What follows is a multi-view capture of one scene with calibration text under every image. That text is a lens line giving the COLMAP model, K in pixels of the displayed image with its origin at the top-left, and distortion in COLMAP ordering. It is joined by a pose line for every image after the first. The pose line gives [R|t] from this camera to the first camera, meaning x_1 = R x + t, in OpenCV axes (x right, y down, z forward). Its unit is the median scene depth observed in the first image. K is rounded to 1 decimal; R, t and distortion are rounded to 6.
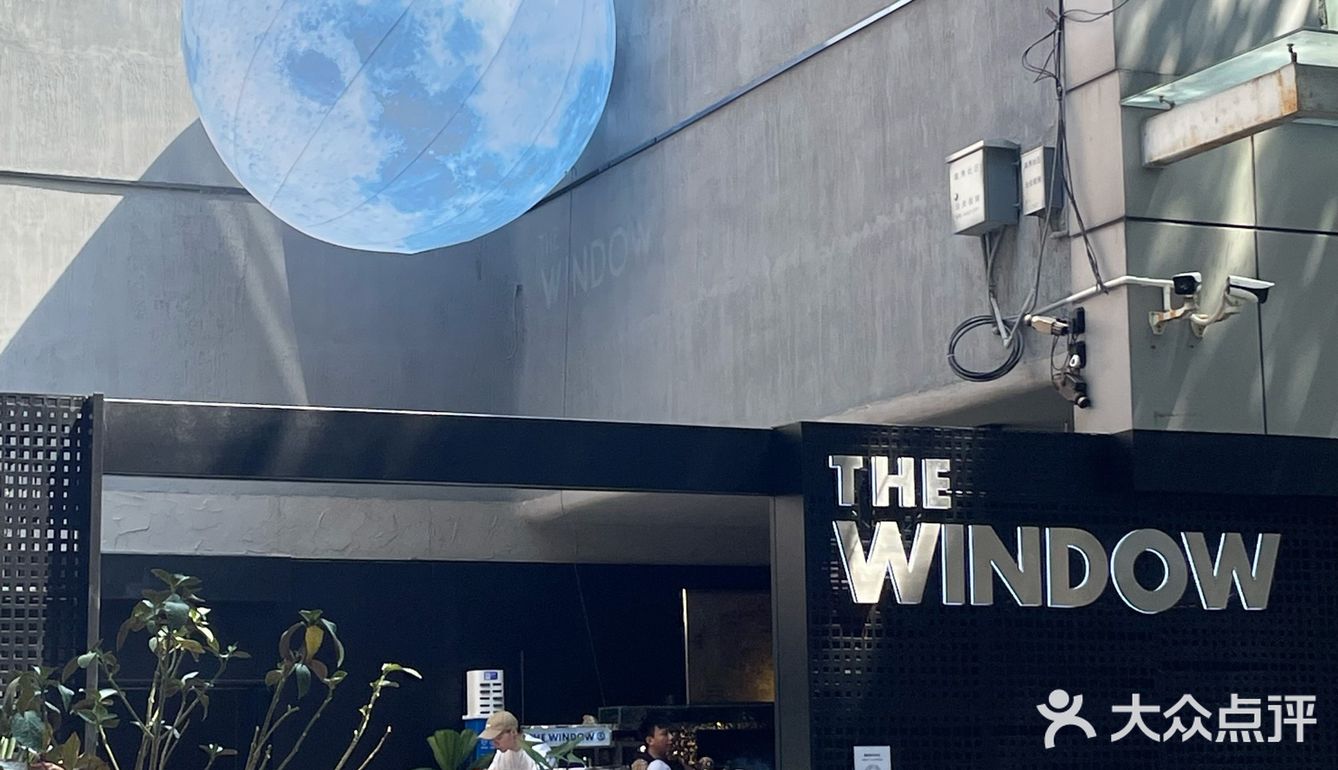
lens RADIAL K [[2519.9, 0, 663.3], [0, 2519.9, 337.5], [0, 0, 1]] dist [0.034323, 0.000000]
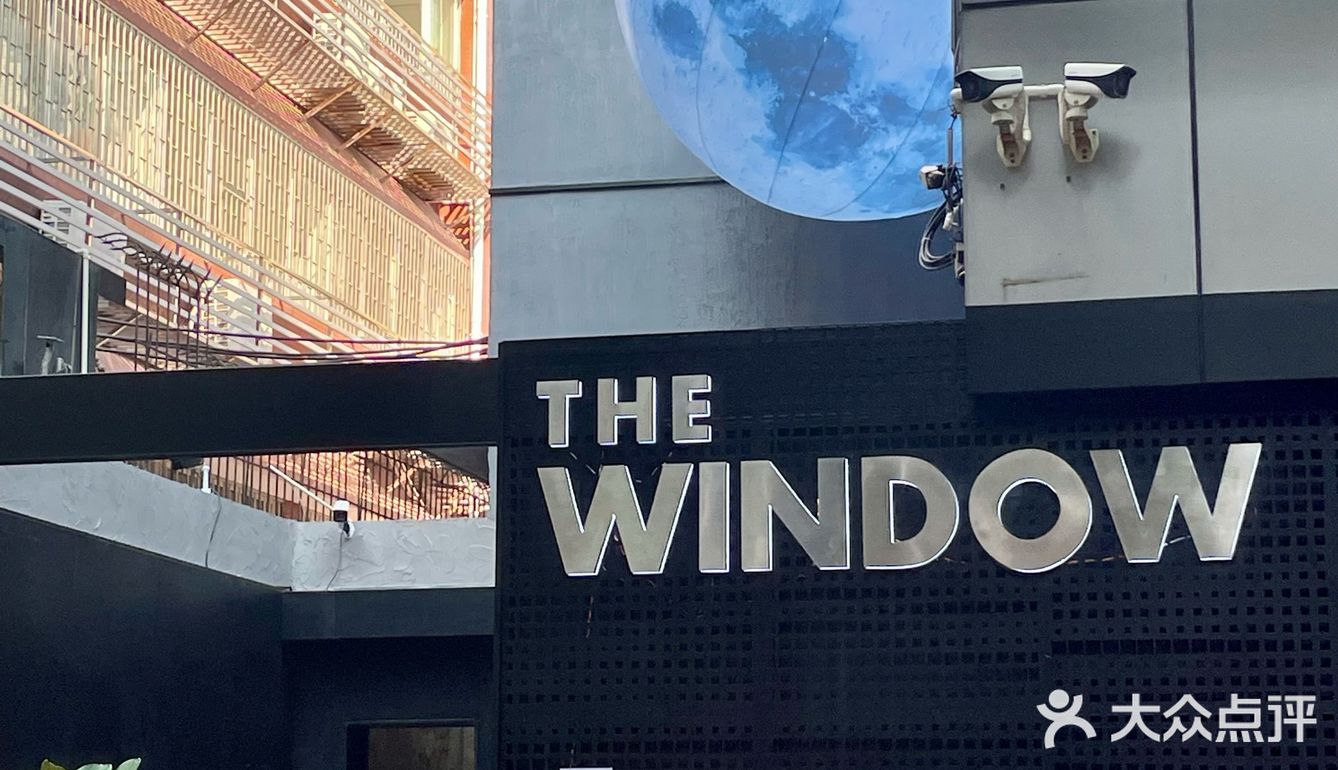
lens RADIAL K [[2571.1, 0, 723.0], [0, 2571.1, 341.4], [0, 0, 1]] dist [0.006465, 0.000000]
pose [[0.811441, -0.104893, -0.574944, 0.379306], [0.089528, 0.994460, -0.055076, 0.055663], [0.577536, -0.006783, 0.816337, 0.274449]]
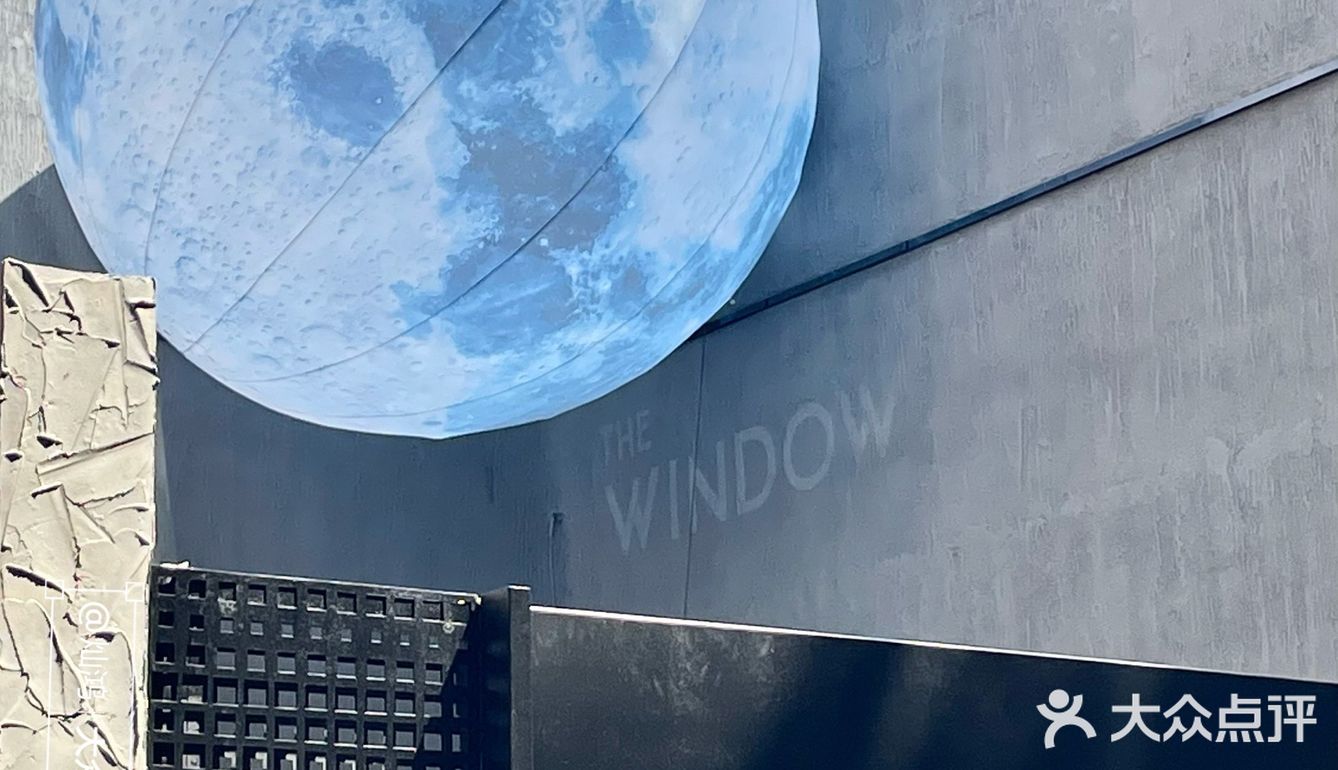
lens RADIAL K [[3421.4, 0, 750.2], [0, 3421.4, 379.1], [0, 0, 1]] dist [0.117390, 0.000000]
pose [[0.984665, 0.032442, 0.171416, -0.175966], [-0.016524, 0.995484, -0.093483, 0.024546], [-0.173674, 0.089217, 0.980754, 0.272883]]
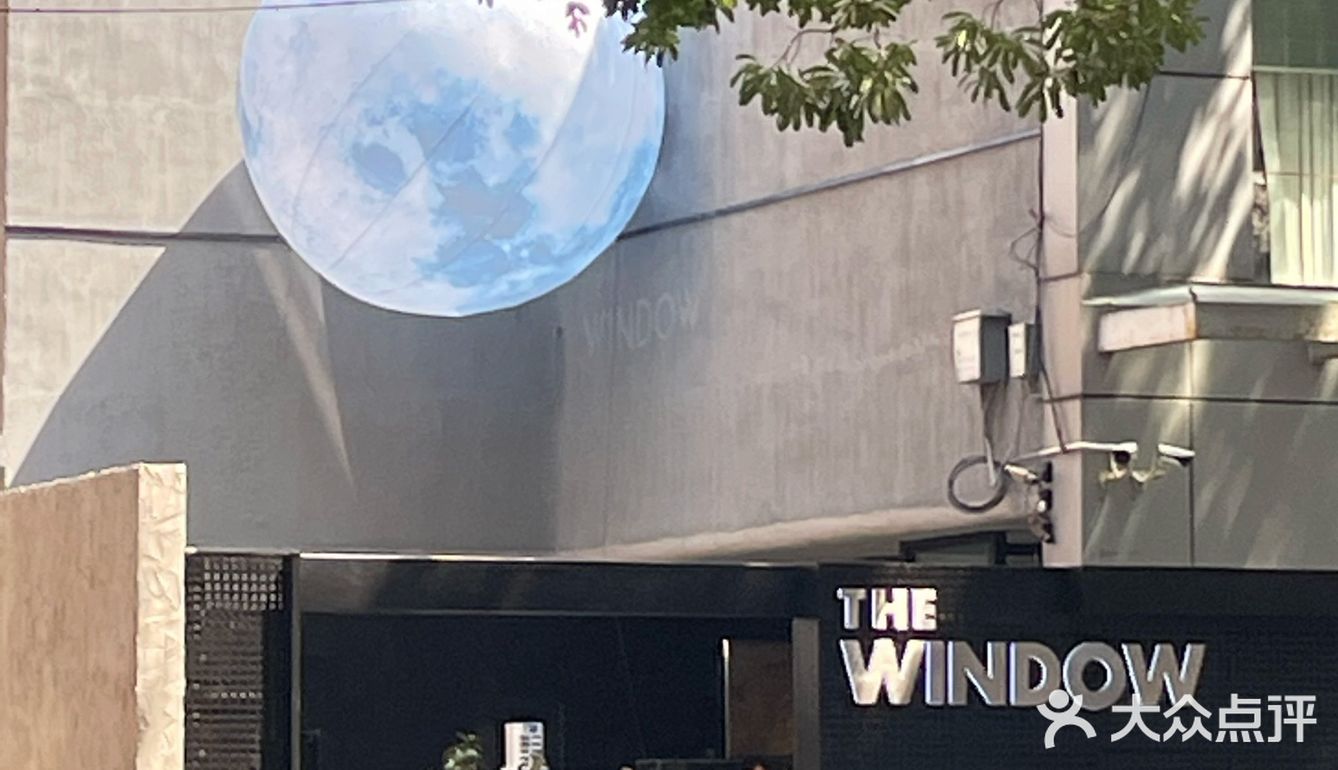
lens RADIAL K [[4621.3, 0, 663.6], [0, 4621.3, 390.0], [0, 0, 1]] dist [-0.238032, 0.000000]
pose [[0.999928, 0.009939, -0.006705, -0.006150], [-0.009375, 0.996801, 0.079371, -0.164362], [0.007472, -0.079302, 0.996823, -0.915126]]
